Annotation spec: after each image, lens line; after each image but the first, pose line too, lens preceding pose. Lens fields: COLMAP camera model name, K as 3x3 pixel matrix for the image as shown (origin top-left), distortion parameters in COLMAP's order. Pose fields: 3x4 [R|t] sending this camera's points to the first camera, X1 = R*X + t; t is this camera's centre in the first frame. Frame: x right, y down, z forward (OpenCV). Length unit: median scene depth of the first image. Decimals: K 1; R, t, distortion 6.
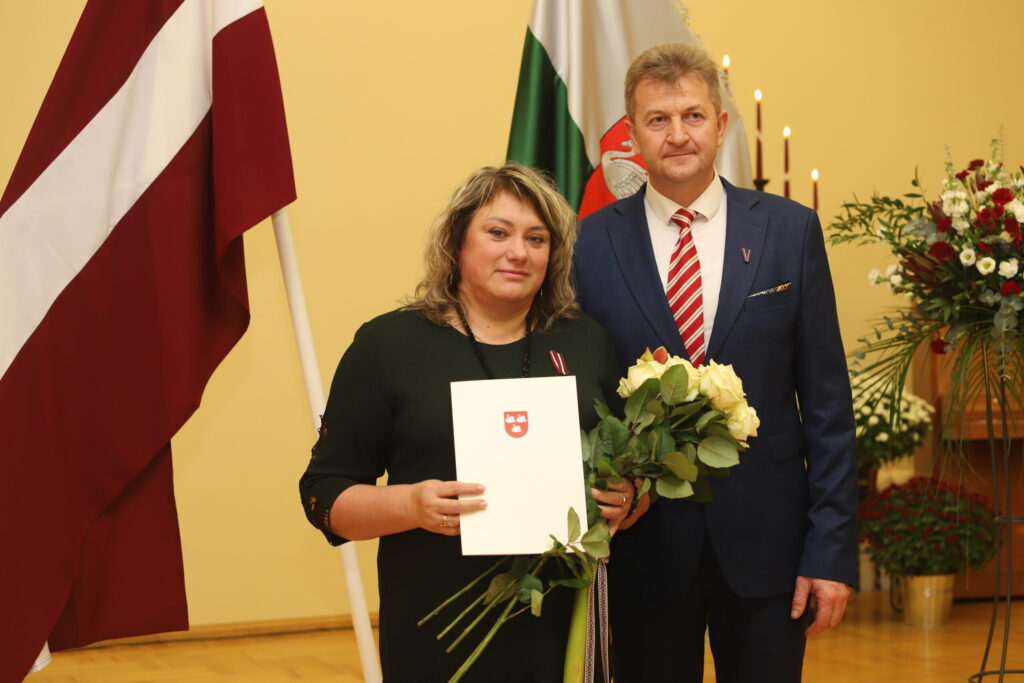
lens RADIAL K [[2162.4, 0, 512.0], [0, 2162.4, 341.5], [0, 0, 1]] dist [-0.239074, -0.347914]
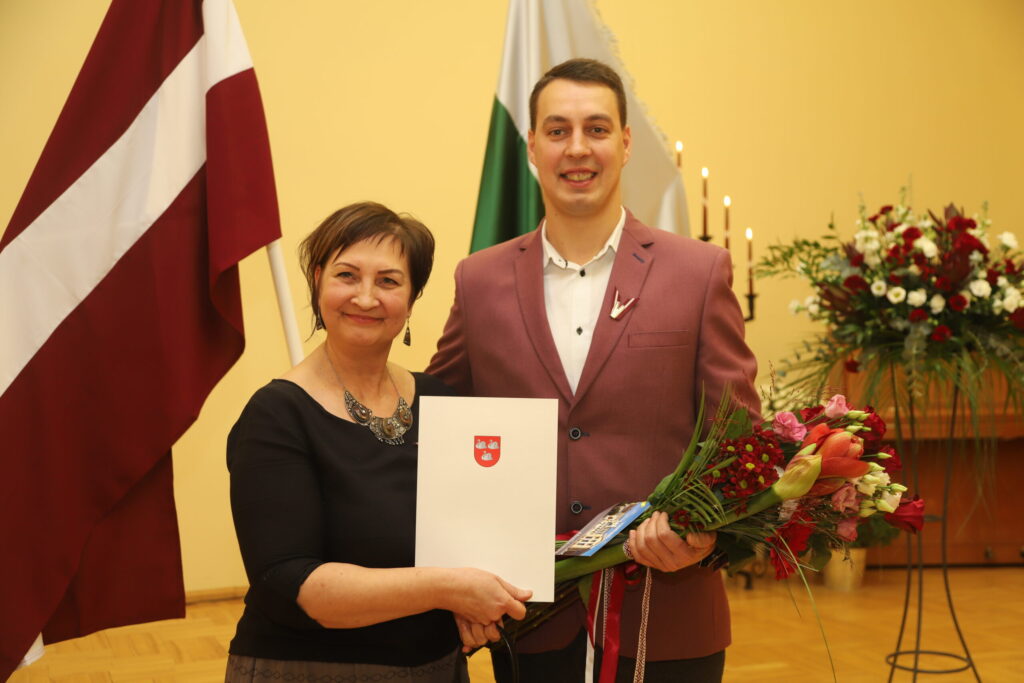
lens RADIAL K [[1365.7, 0, 512.0], [0, 1365.7, 341.5], [0, 0, 1]] dist [0.142960, -0.060989]
pose [[0.999138, -0.000730, -0.041494, 0.047468], [0.000088, 0.999880, -0.015486, 0.000395], [0.041500, 0.015469, 0.999019, 0.253271]]
